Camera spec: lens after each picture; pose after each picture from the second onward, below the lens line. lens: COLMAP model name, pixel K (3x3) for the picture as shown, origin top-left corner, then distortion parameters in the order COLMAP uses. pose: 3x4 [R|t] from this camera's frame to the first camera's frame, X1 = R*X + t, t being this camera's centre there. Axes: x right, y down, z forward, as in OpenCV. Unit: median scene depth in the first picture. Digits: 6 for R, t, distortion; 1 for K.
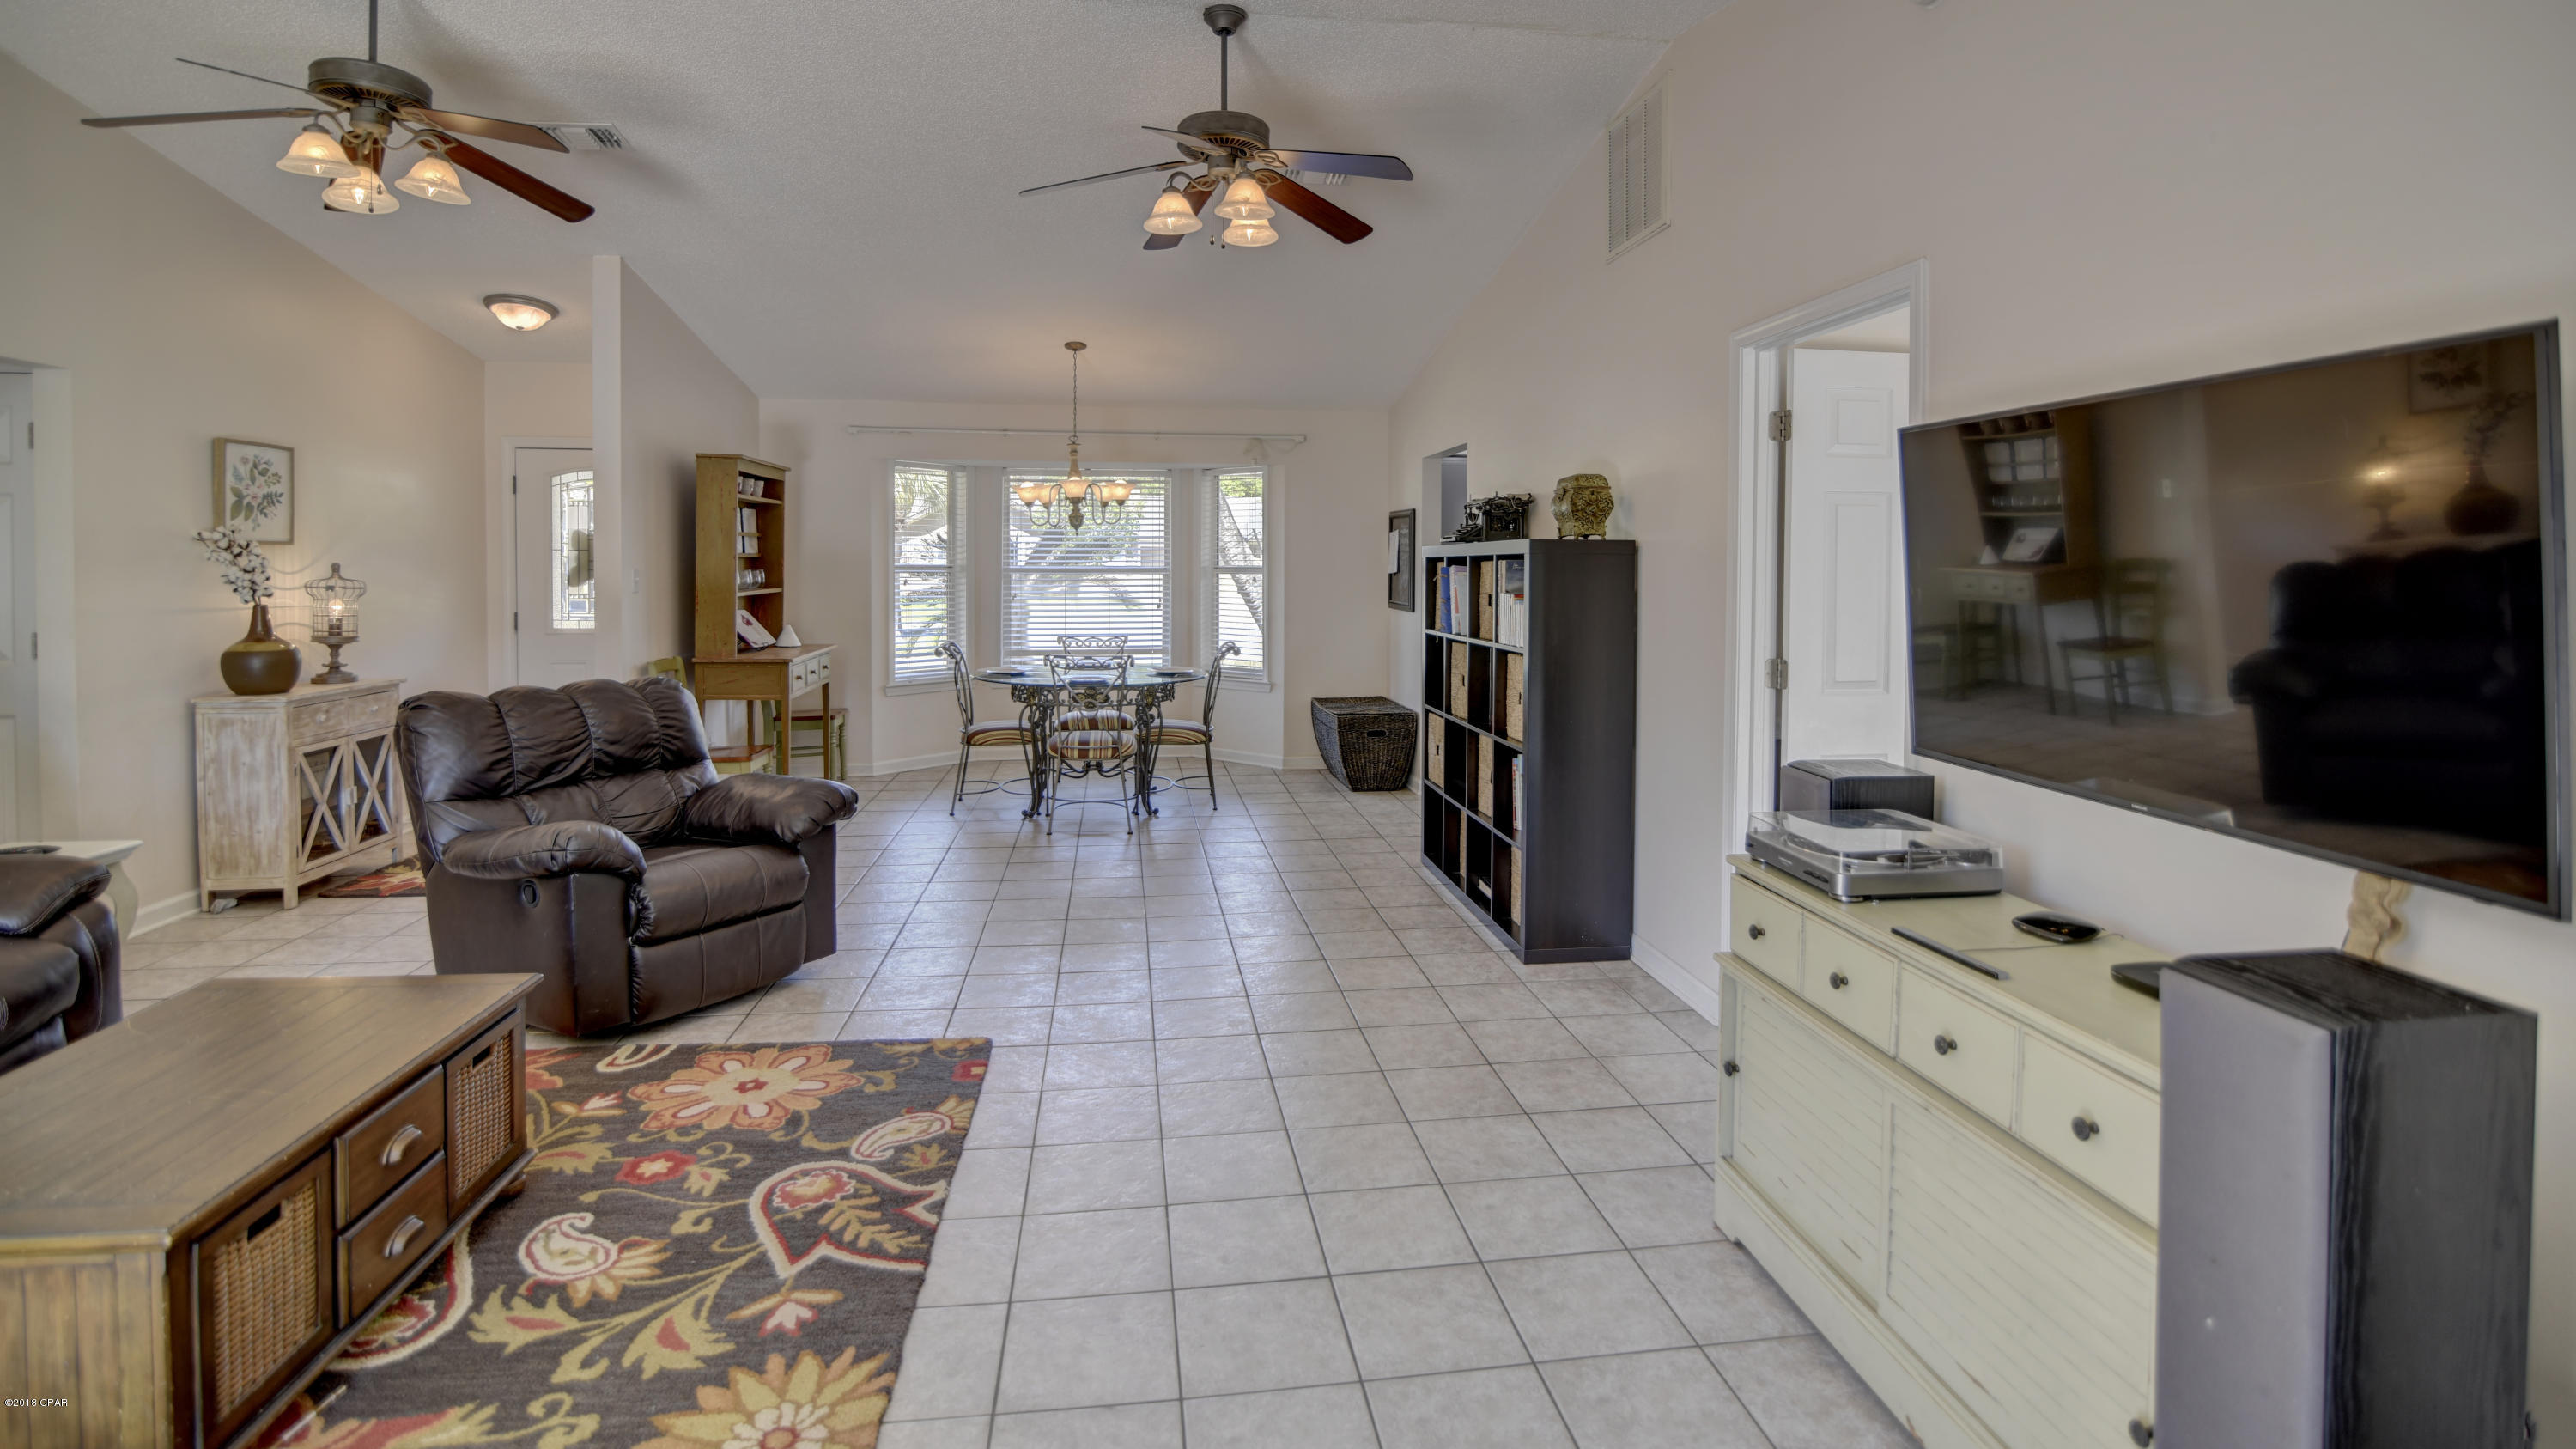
lens RADIAL K [[1185.6, 0, 1283.3], [0, 1185.6, 580.4], [0, 0, 1]] dist [-0.001990, -0.012430]
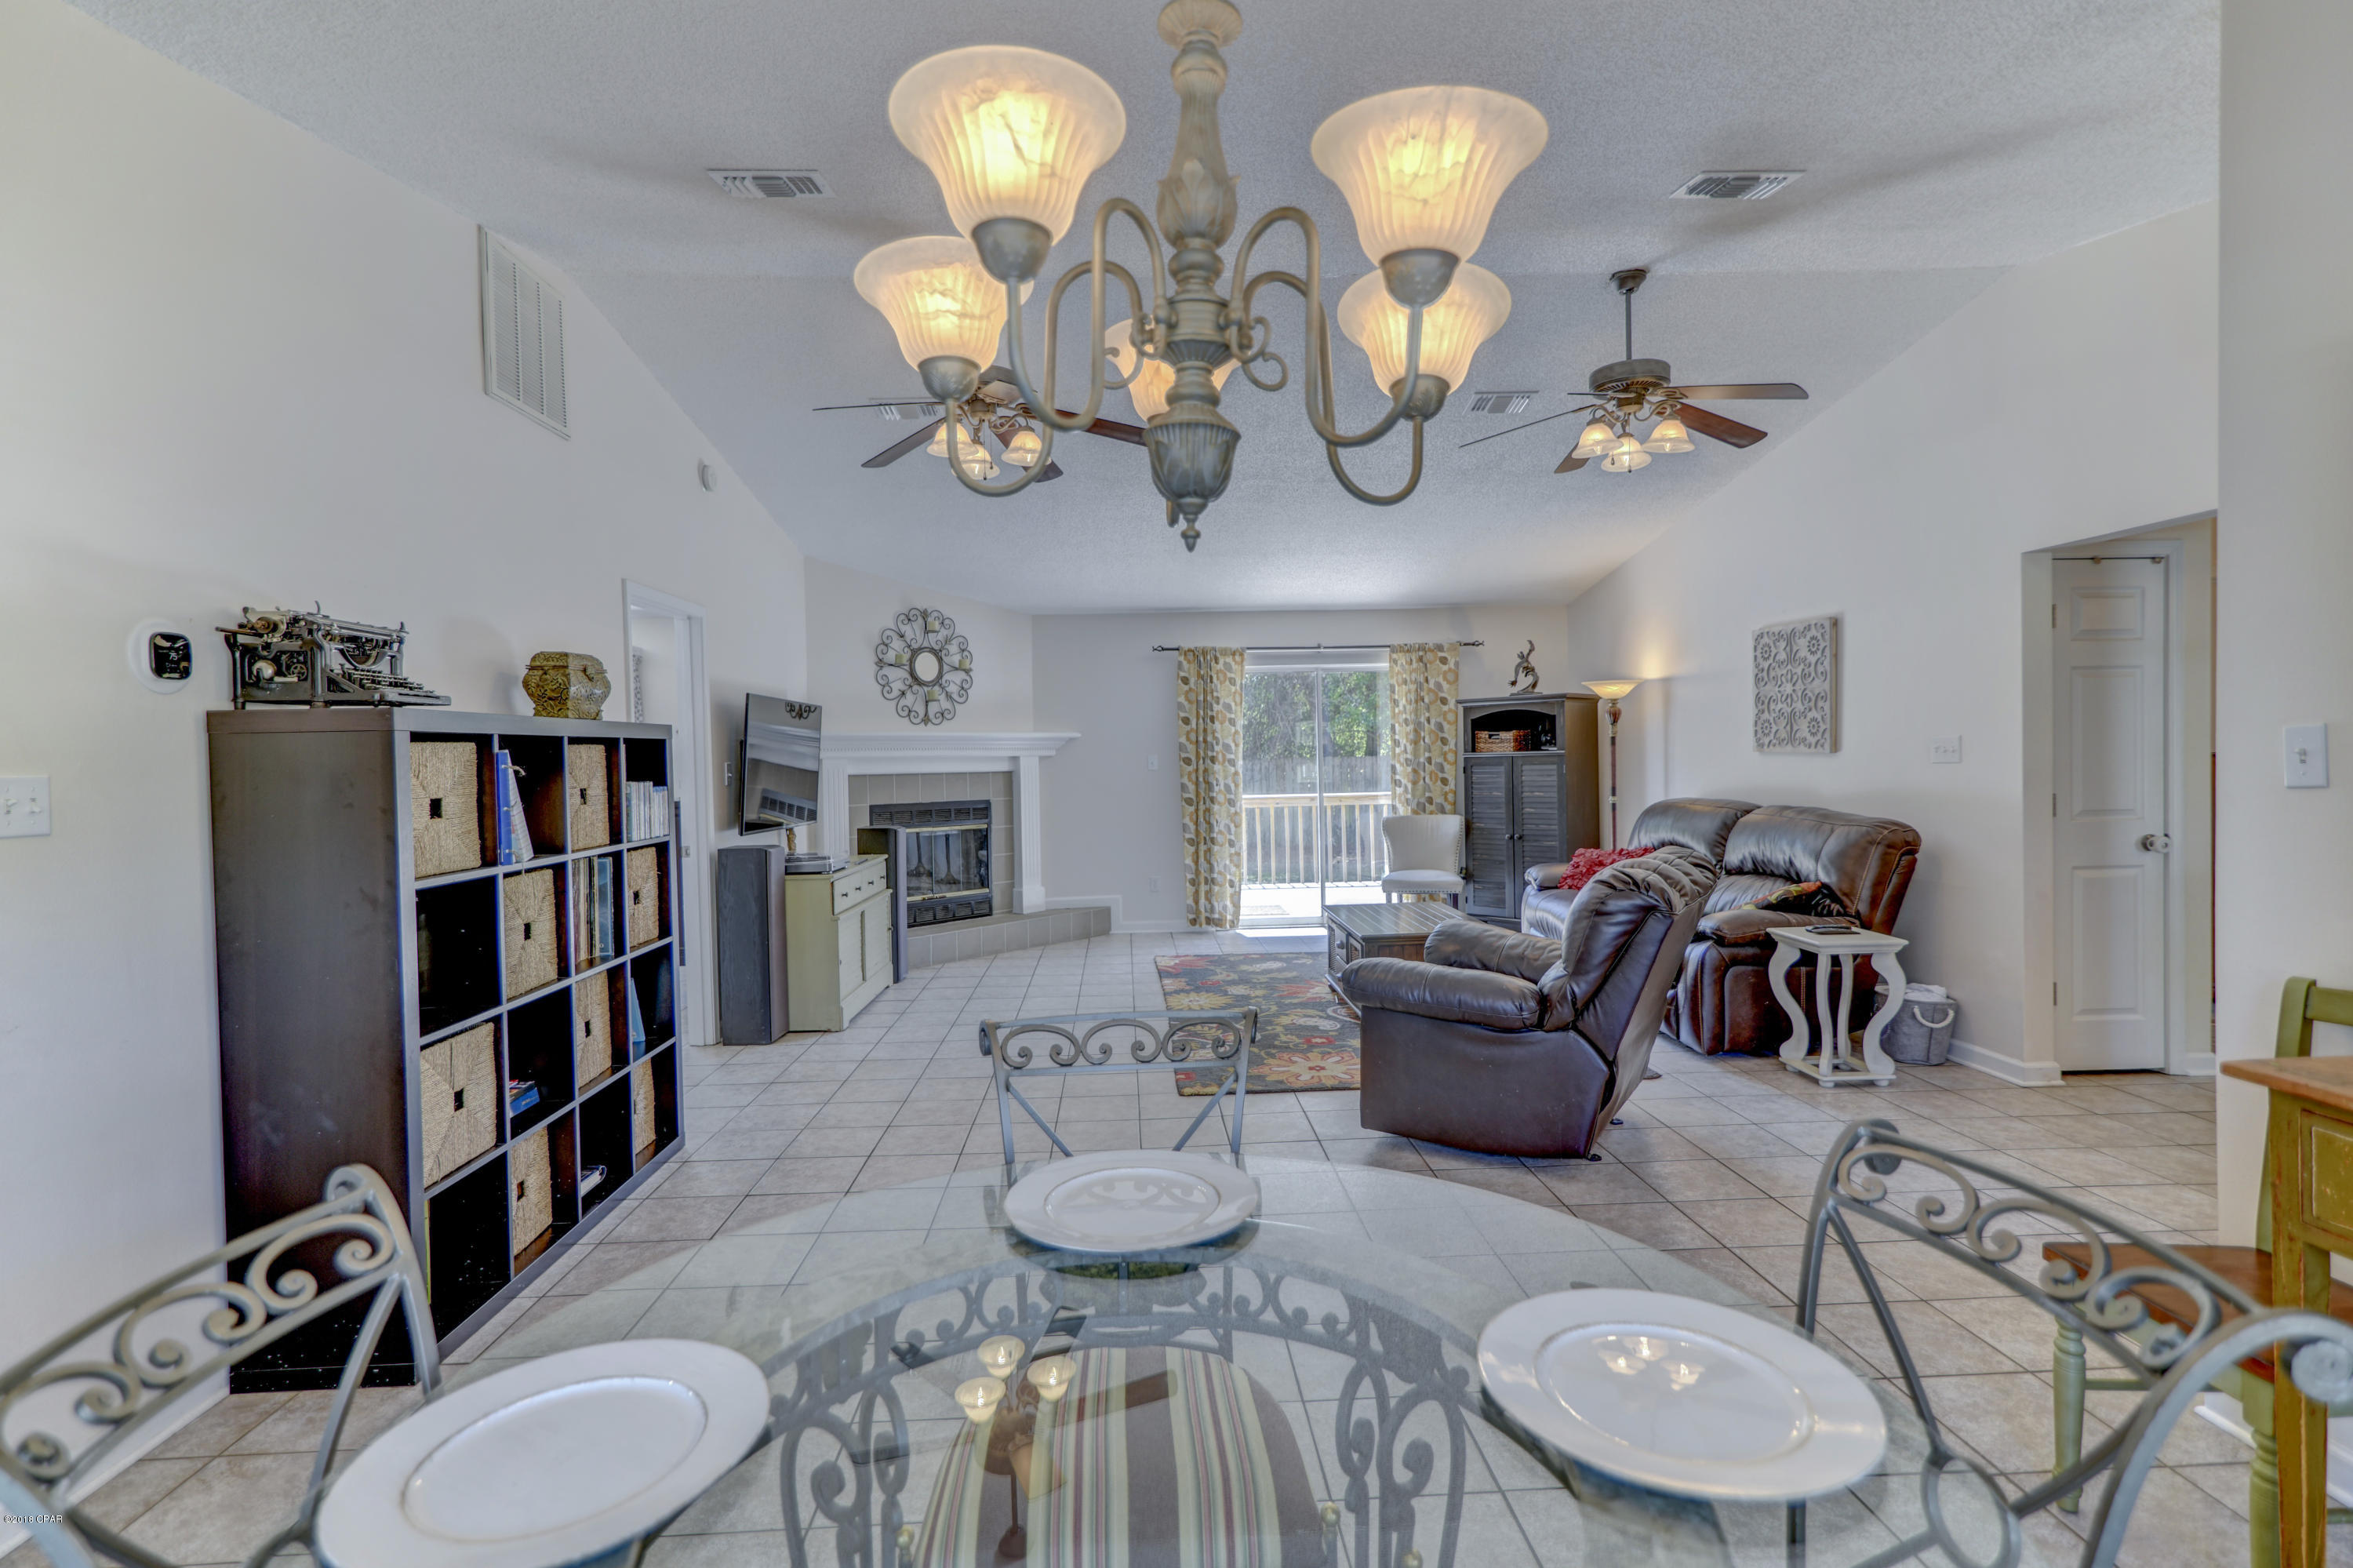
lens RADIAL K [[1126.2, 0, 1171.2], [0, 1126.2, 785.1], [0, 0, 1]] dist [0.011425, 0.000225]
pose [[-0.995727, 0.013495, 0.091359, -0.371001], [0.017286, 0.999017, 0.040829, -0.020678], [-0.090719, 0.042233, -0.994981, 2.350513]]
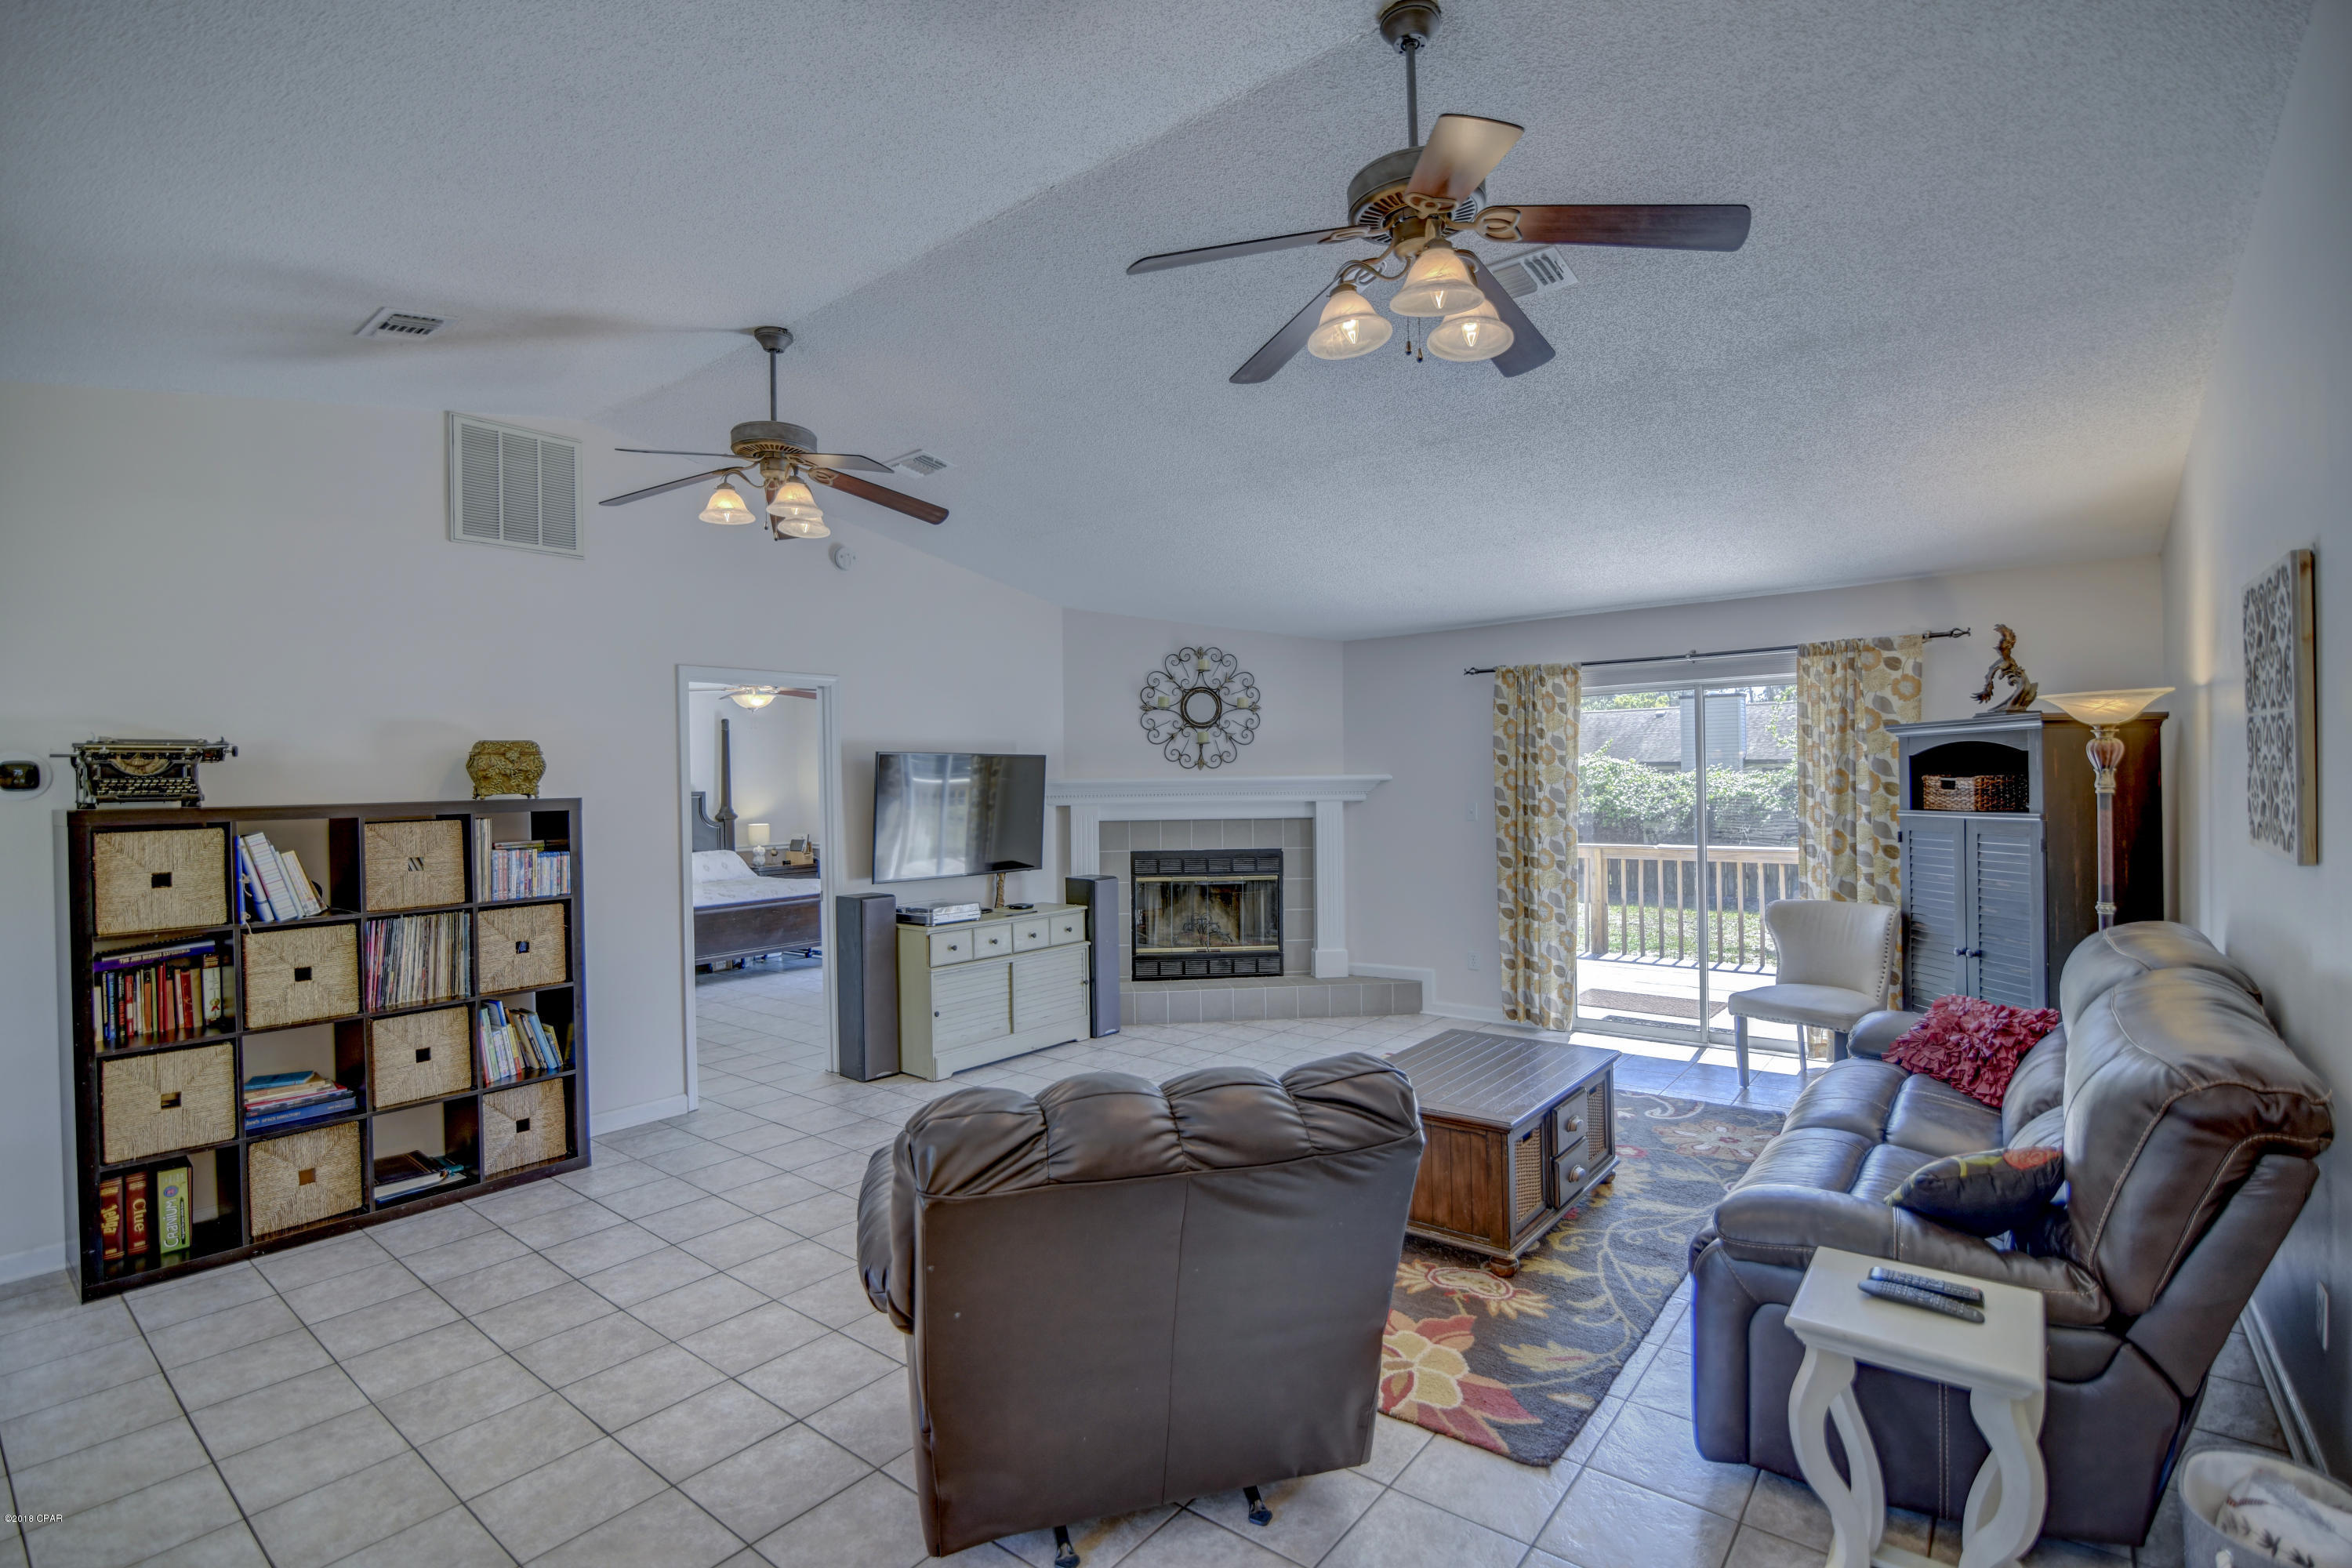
lens RADIAL K [[1092.7, 0, 1170.6], [0, 1092.7, 784.2], [0, 0, 1]] dist [-0.014175, 0.000698]
pose [[-0.687014, 0.005476, 0.726624, -1.172850], [0.025522, 0.999536, 0.016598, -0.064566], [-0.726196, 0.029948, -0.686835, 1.606331]]
